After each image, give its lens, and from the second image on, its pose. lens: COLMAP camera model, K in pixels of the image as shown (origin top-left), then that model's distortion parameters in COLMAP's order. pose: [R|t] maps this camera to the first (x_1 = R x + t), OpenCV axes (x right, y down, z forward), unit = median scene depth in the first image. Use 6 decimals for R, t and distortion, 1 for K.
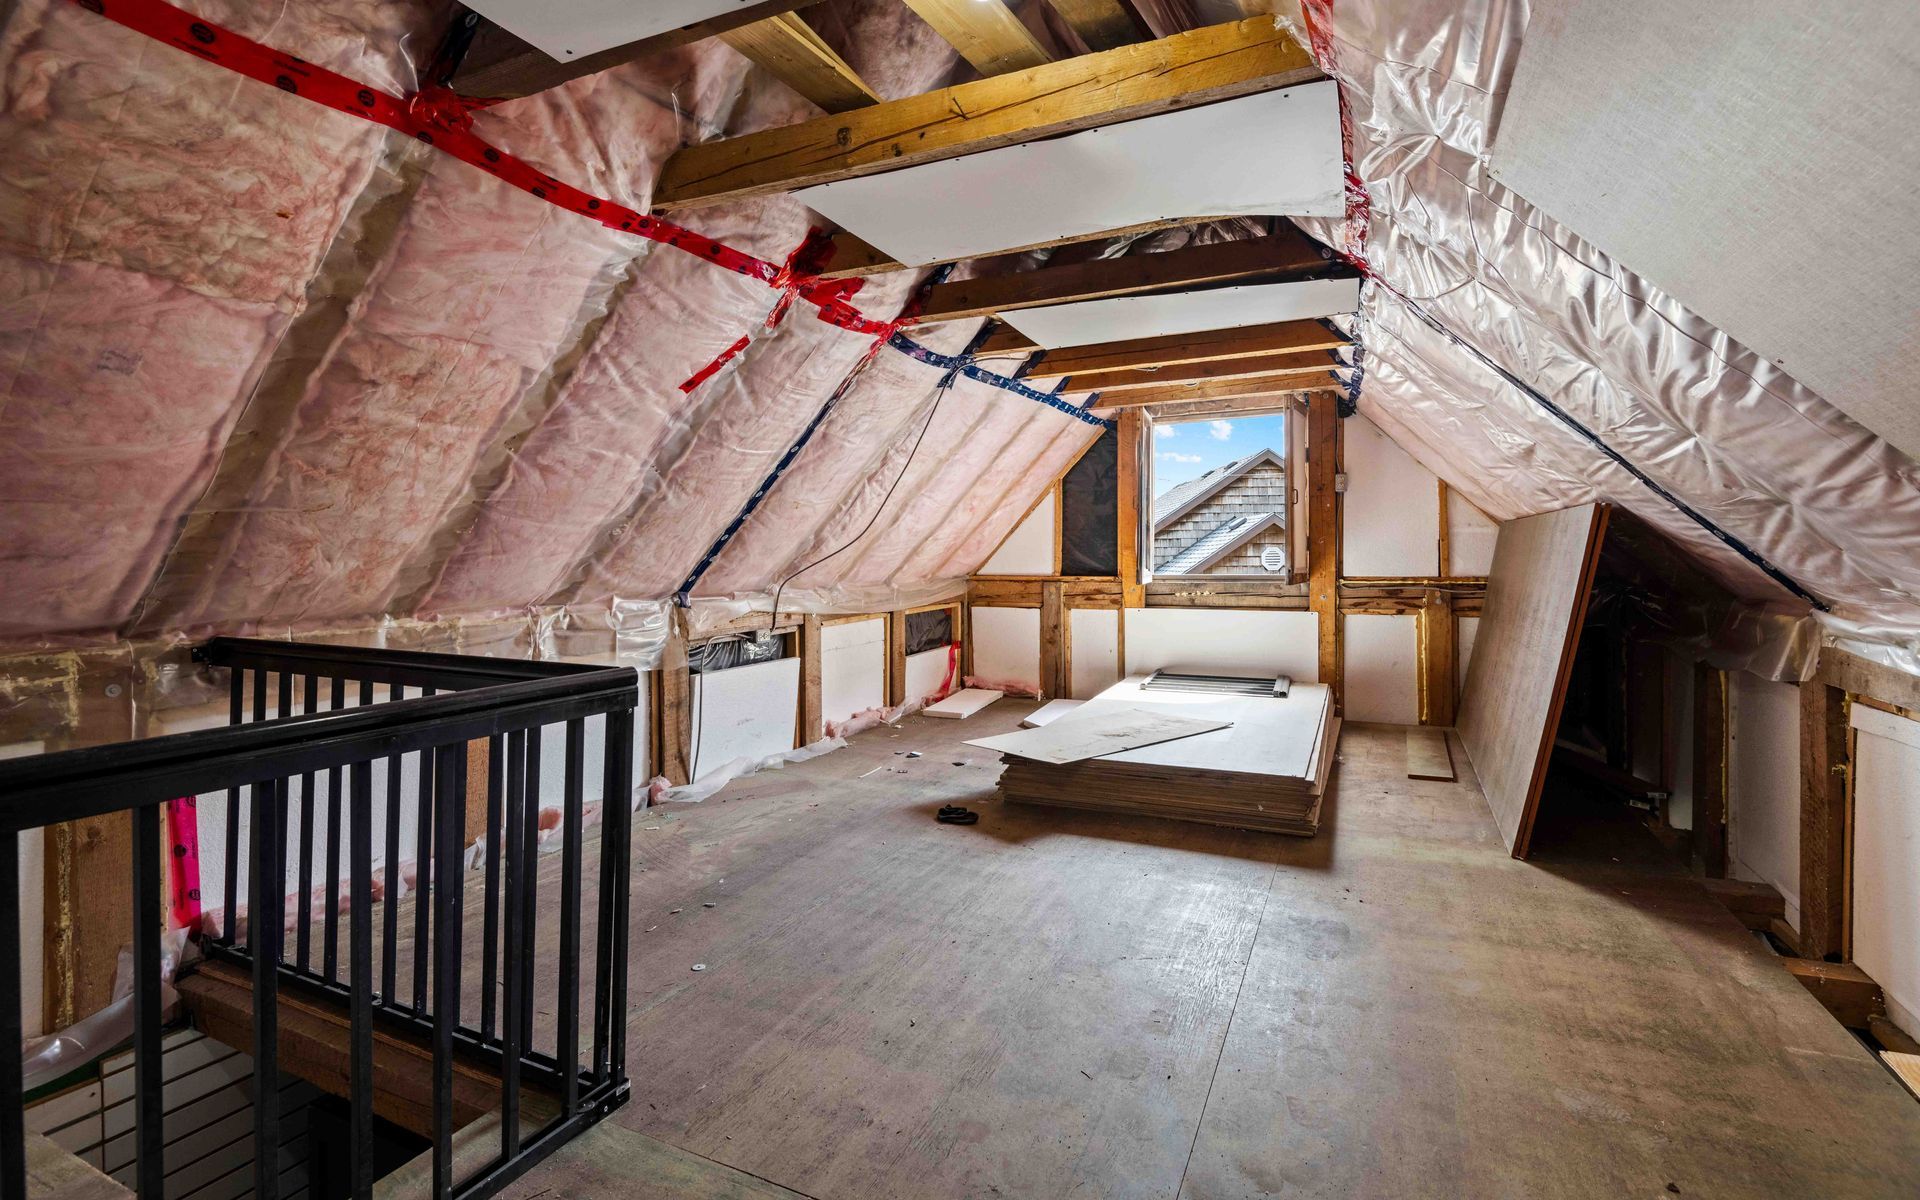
lens RADIAL K [[865.3, 0, 955.9], [0, 865.3, 542.5], [0, 0, 1]] dist [0.053721, -0.008921]
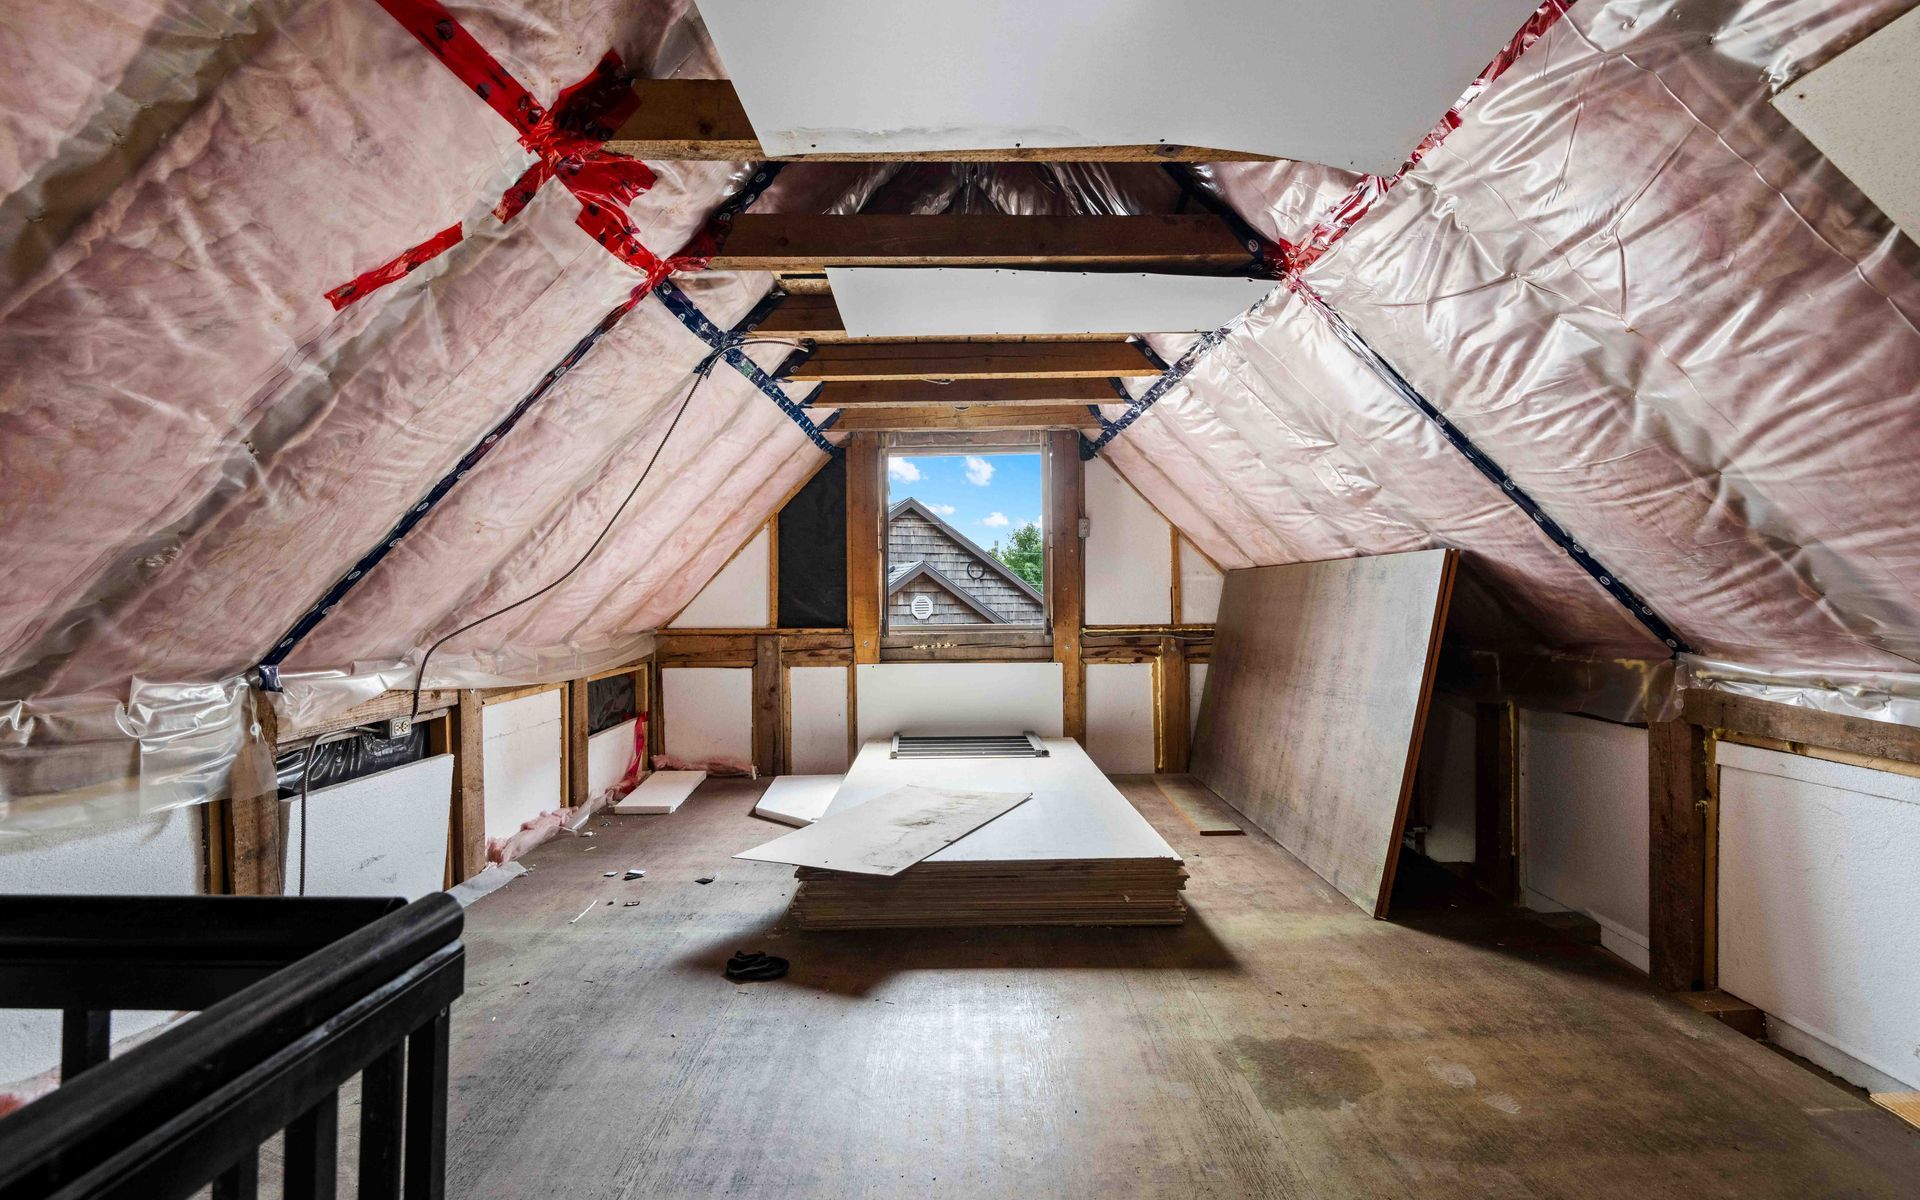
lens RADIAL K [[882.7, 0, 937.6], [0, 882.7, 599.4], [0, 0, 1]] dist [0.024202, -0.009022]
pose [[0.908419, 0.000389, 0.418060, -0.163028], [-0.004108, 0.999960, 0.007996, 0.004879], [-0.418040, -0.008982, 0.908384, 0.266671]]
